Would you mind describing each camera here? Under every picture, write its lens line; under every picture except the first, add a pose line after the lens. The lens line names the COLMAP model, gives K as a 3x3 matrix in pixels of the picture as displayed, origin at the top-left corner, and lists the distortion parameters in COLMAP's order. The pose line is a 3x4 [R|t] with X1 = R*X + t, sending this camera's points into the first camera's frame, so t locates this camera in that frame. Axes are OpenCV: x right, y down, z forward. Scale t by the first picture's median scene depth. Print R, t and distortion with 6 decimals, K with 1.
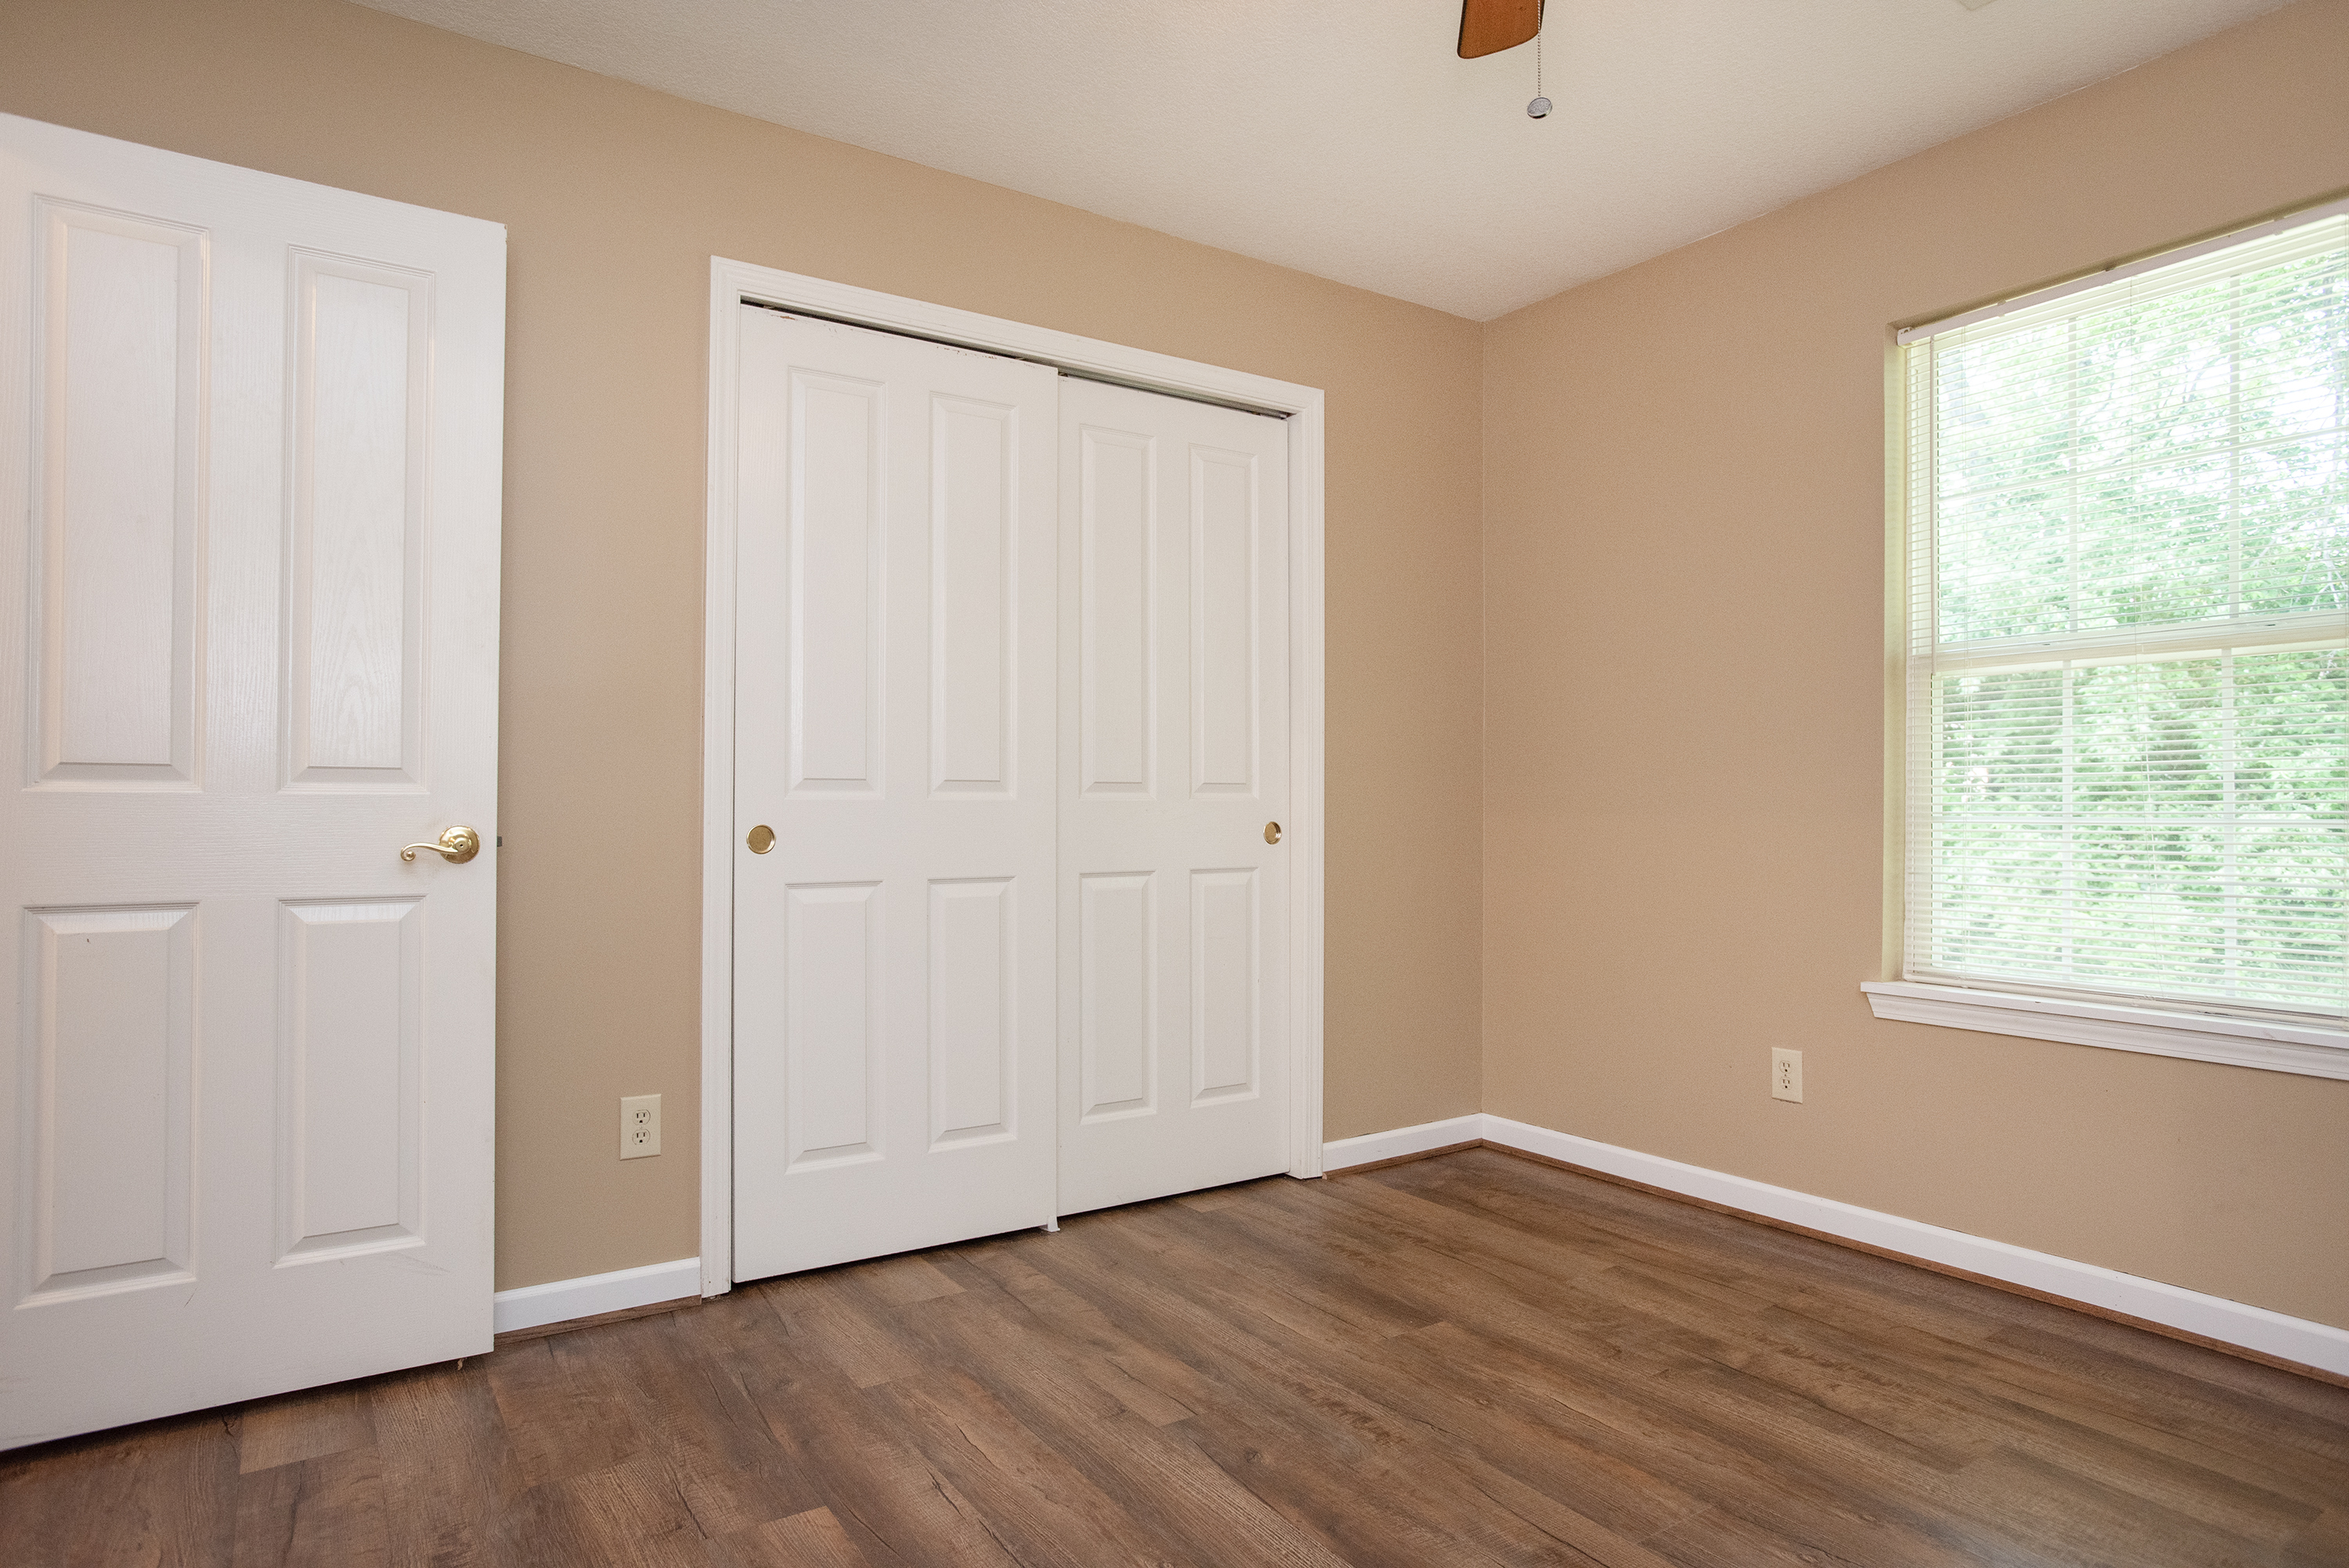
lens RADIAL K [[1361.7, 0, 1174.5], [0, 1361.7, 784.0], [0, 0, 1]] dist [-0.053372, 0.045437]
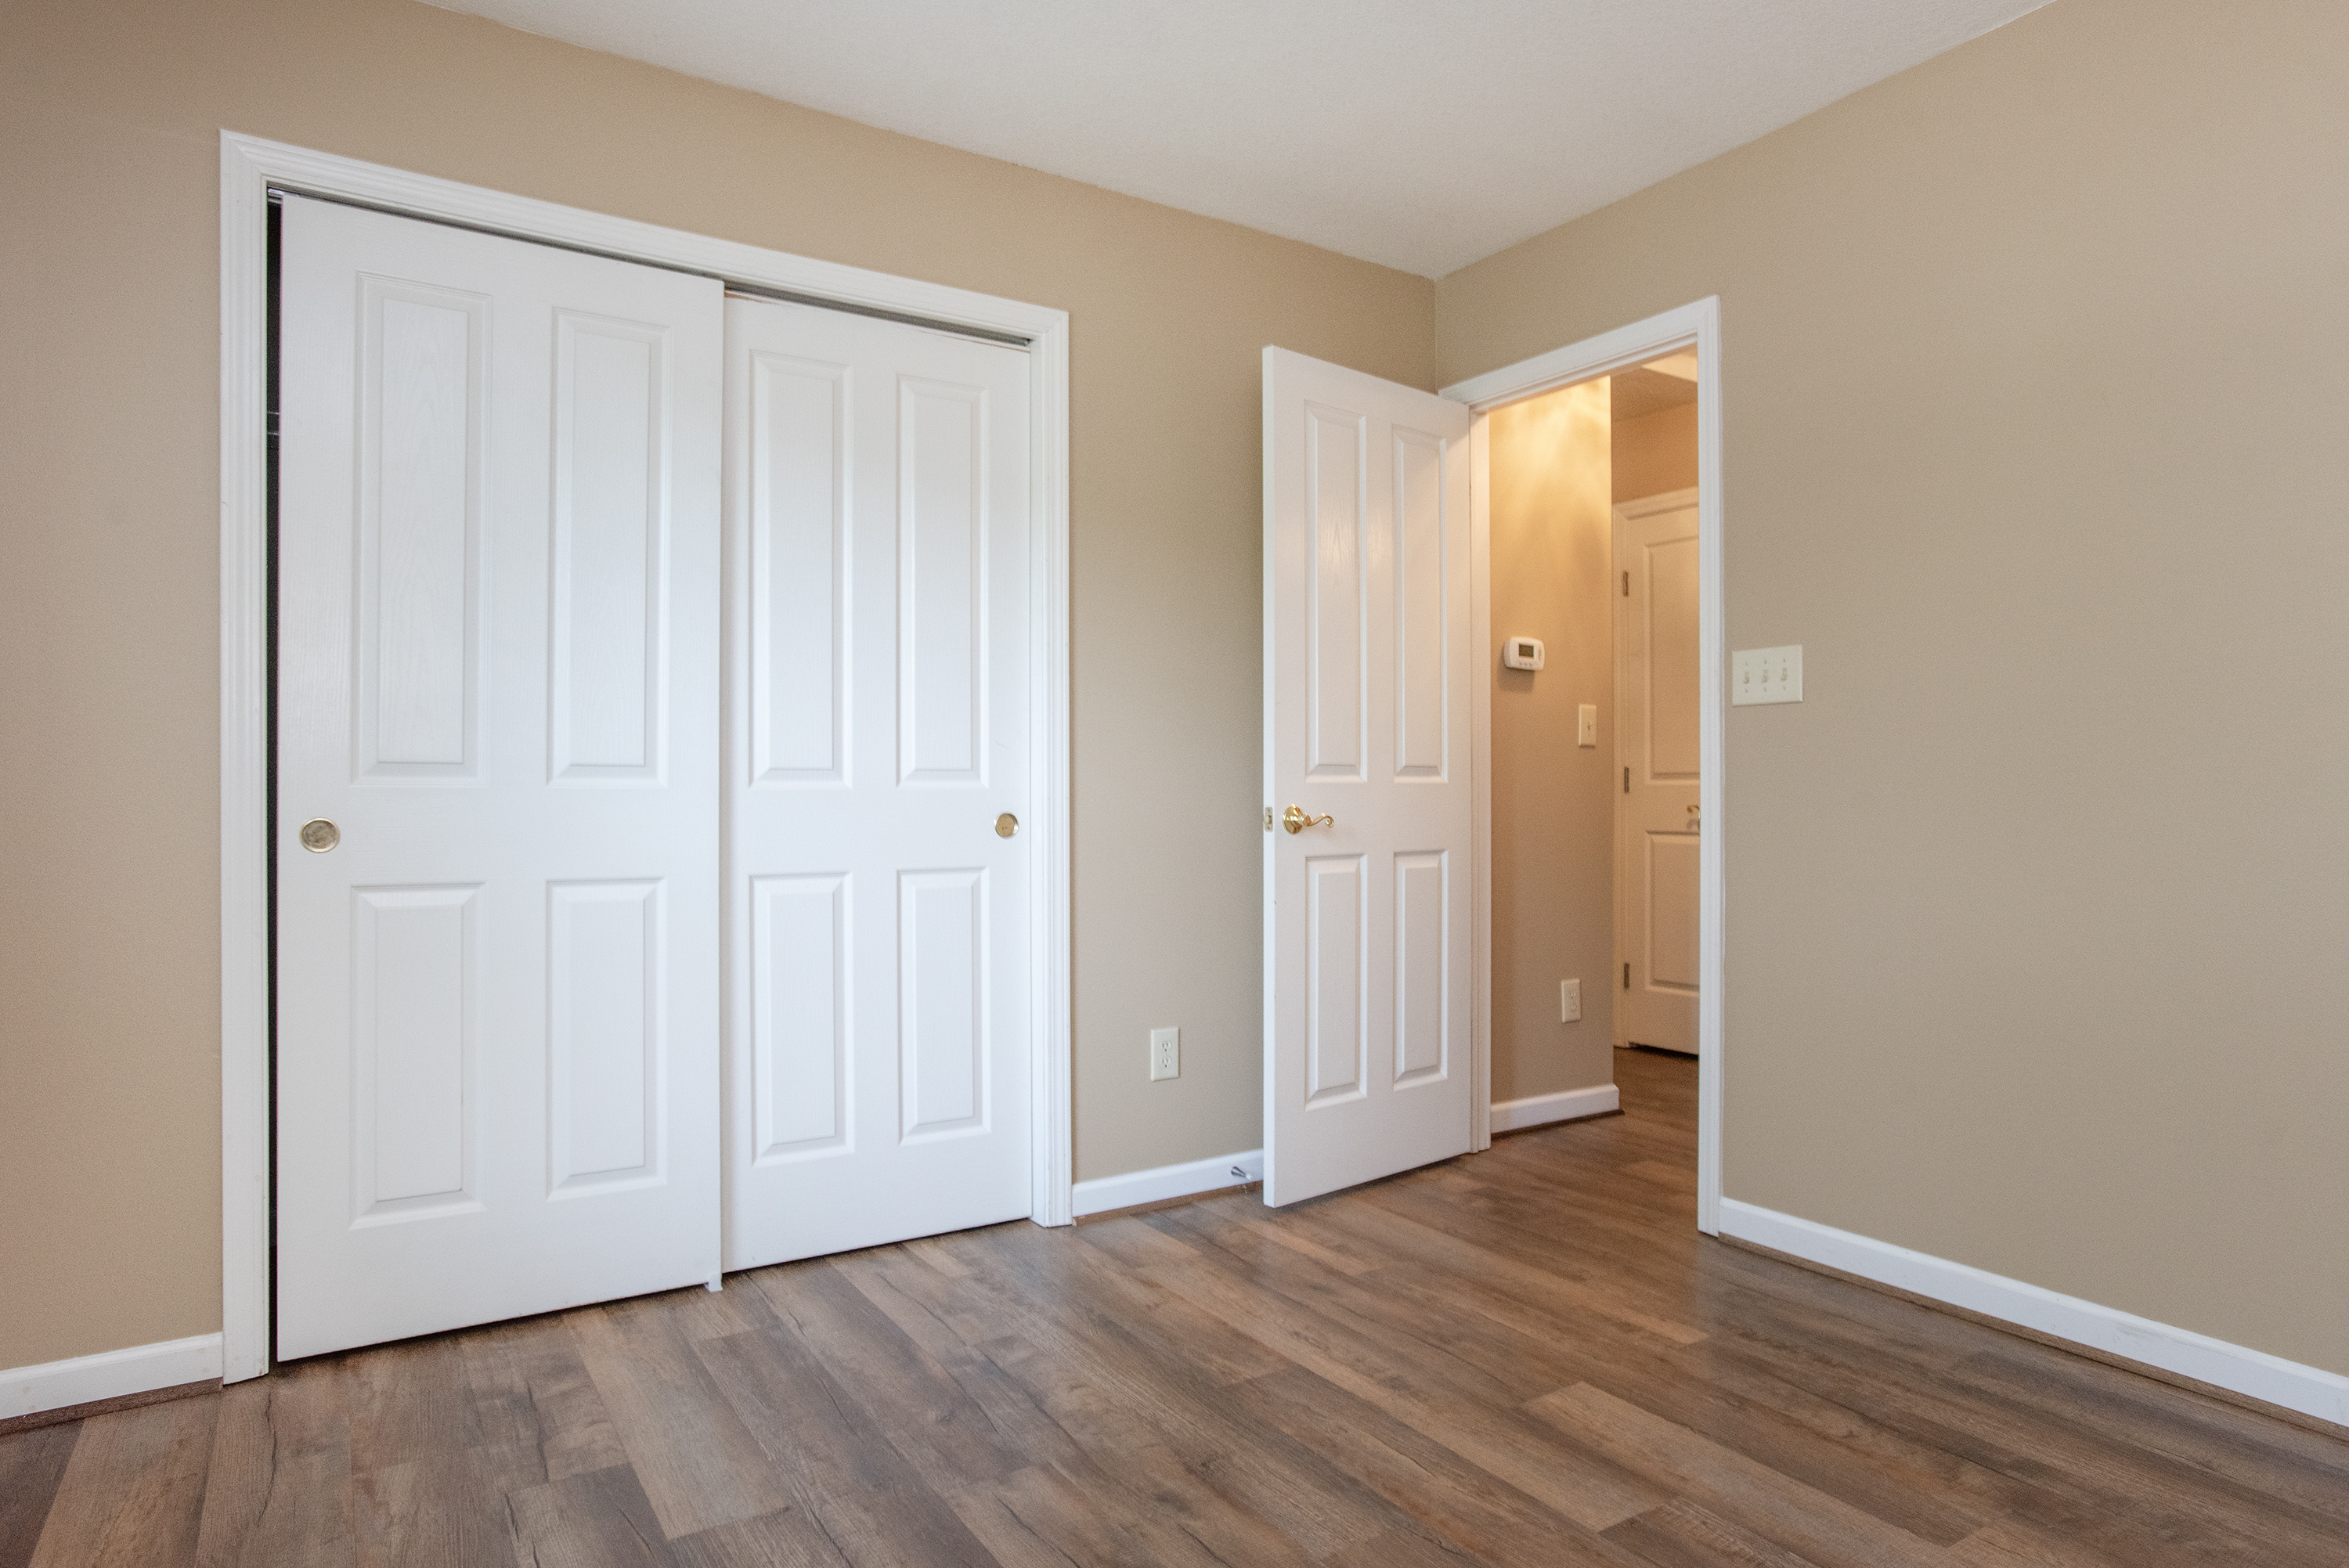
lens RADIAL K [[1377.0, 0, 1174.5], [0, 1377.0, 784.0], [0, 0, 1]] dist [-0.001255, 0.000888]
pose [[0.999602, 0.001787, -0.028167, 0.258542], [-0.001488, 0.999942, 0.010655, -0.000354], [0.028185, -0.010609, 0.999546, 0.159973]]
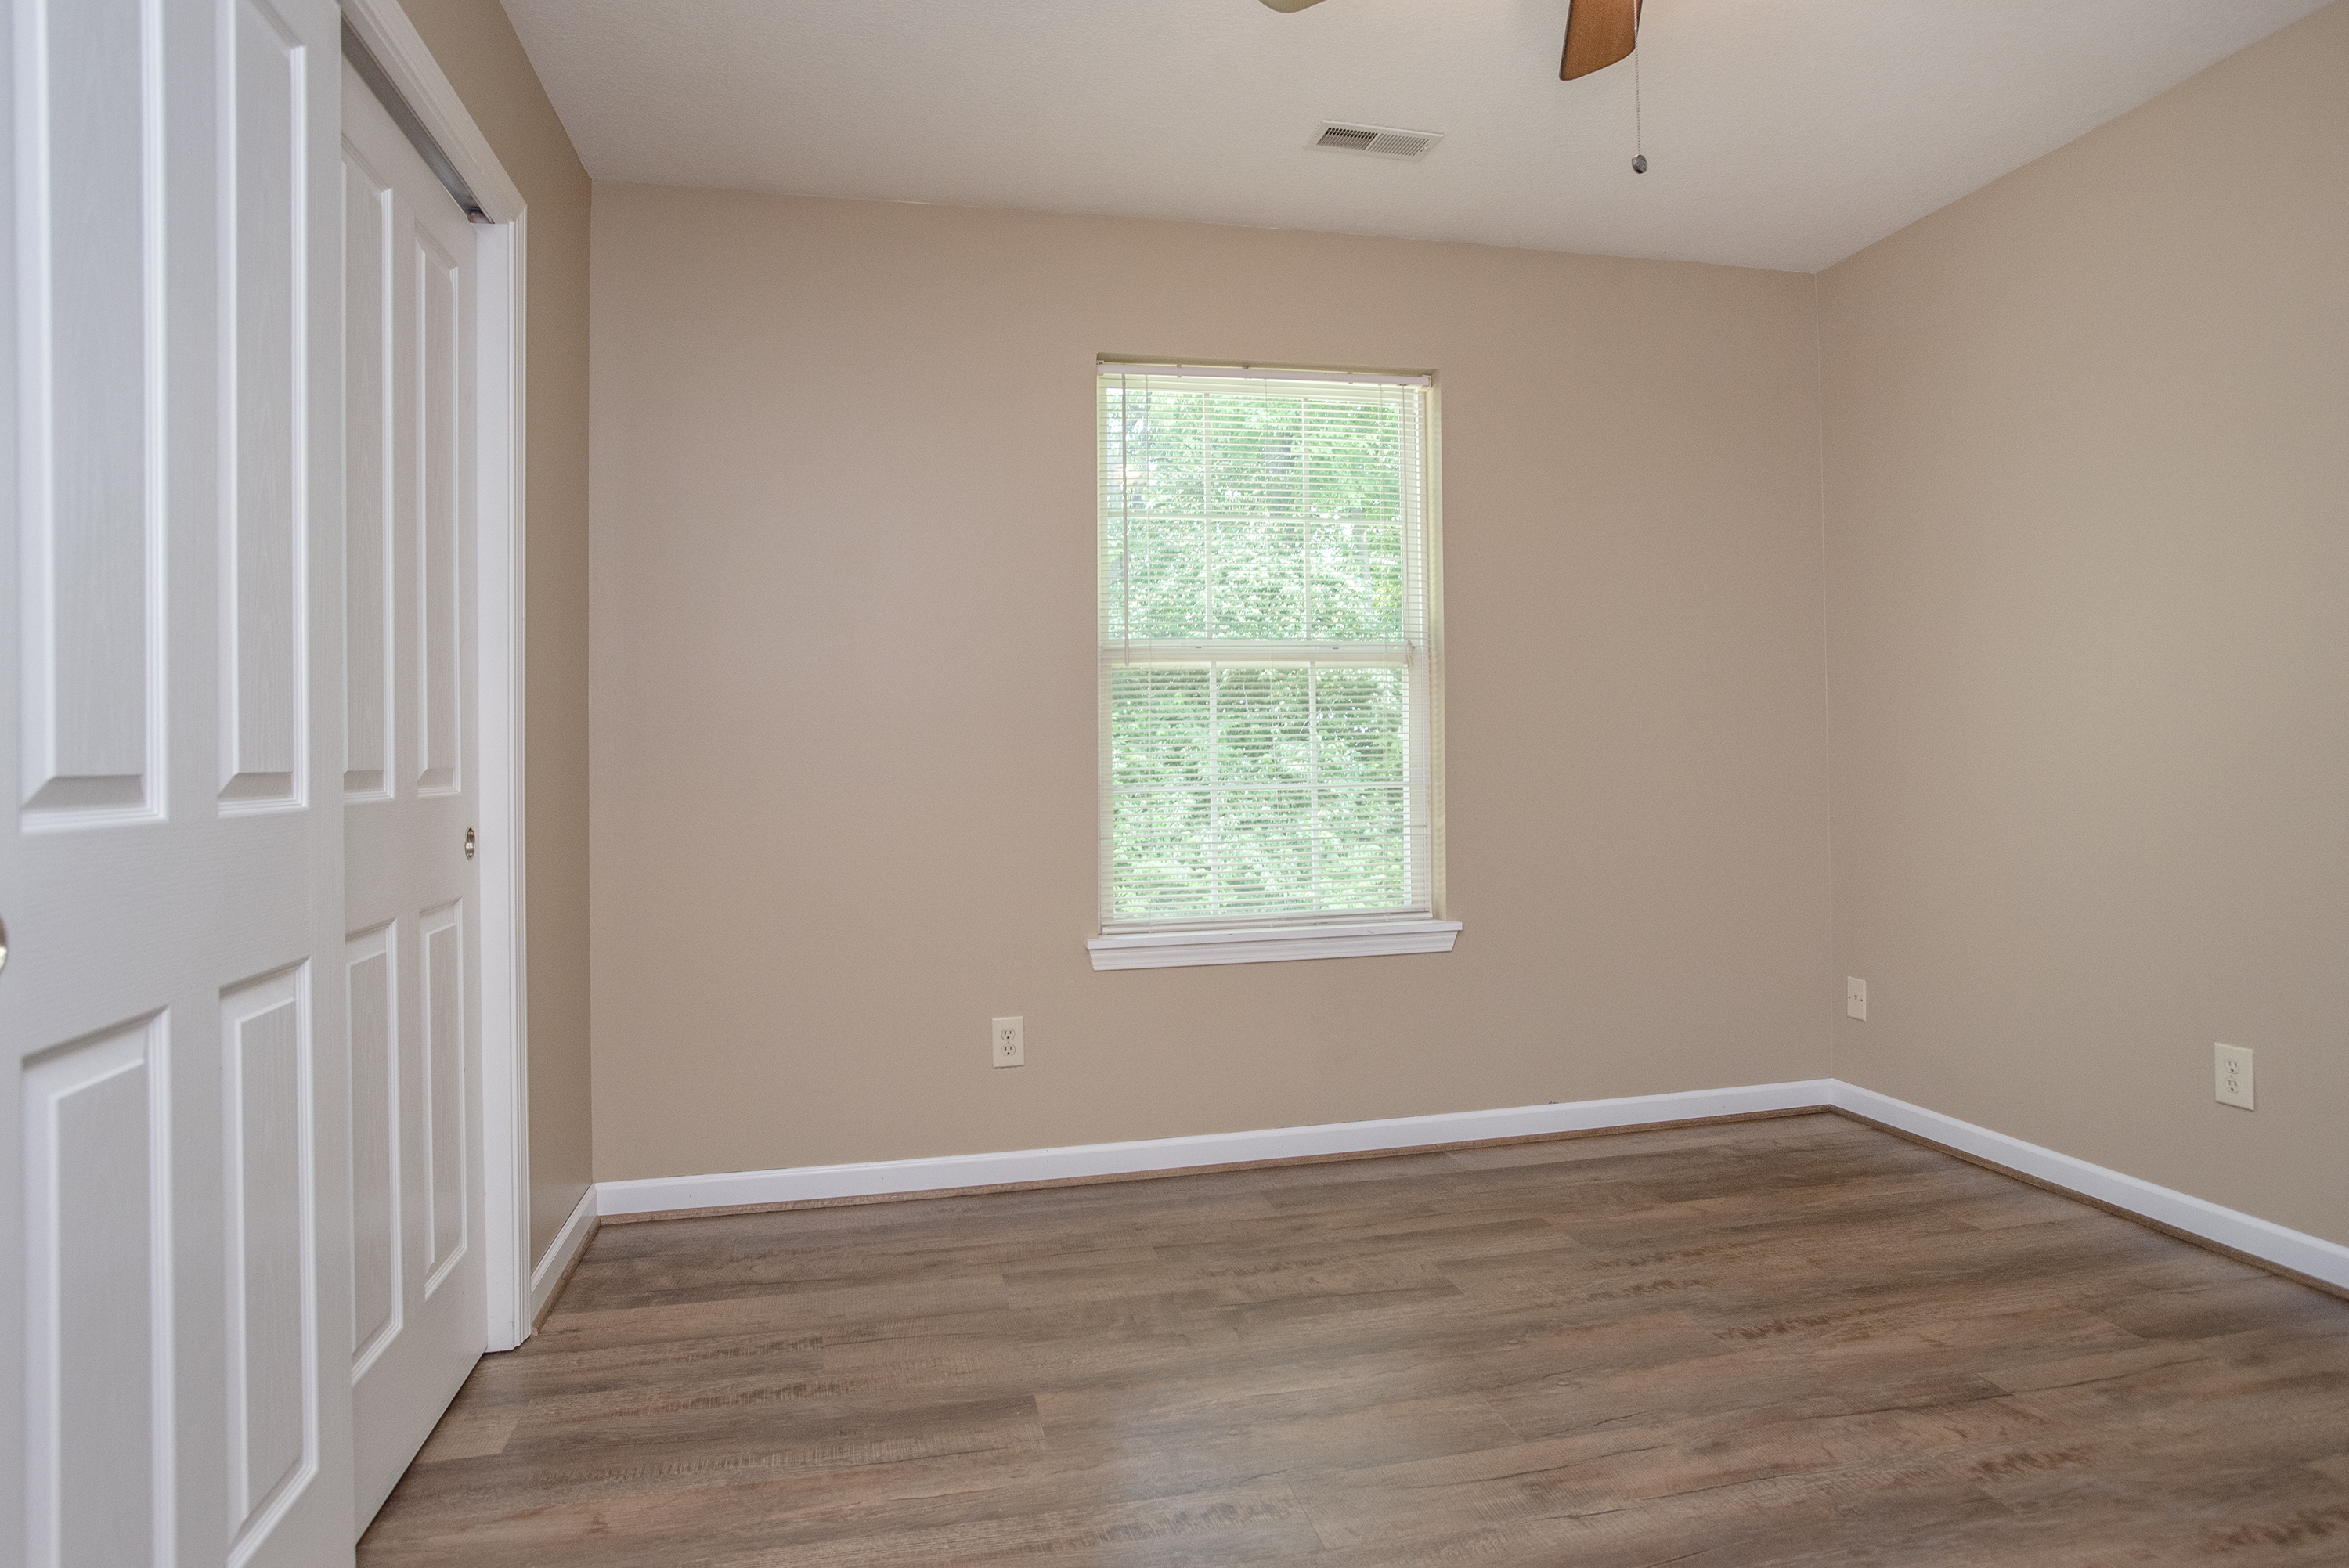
lens RADIAL K [[1330.4, 0, 1183.9], [0, 1330.4, 737.9], [0, 0, 1]] dist [-0.036145, 0.024849]
pose [[0.359939, 0.006511, 0.932953, -0.517896], [0.006812, 0.999931, -0.009607, -0.009058], [-0.932951, 0.009813, 0.359870, 0.571528]]
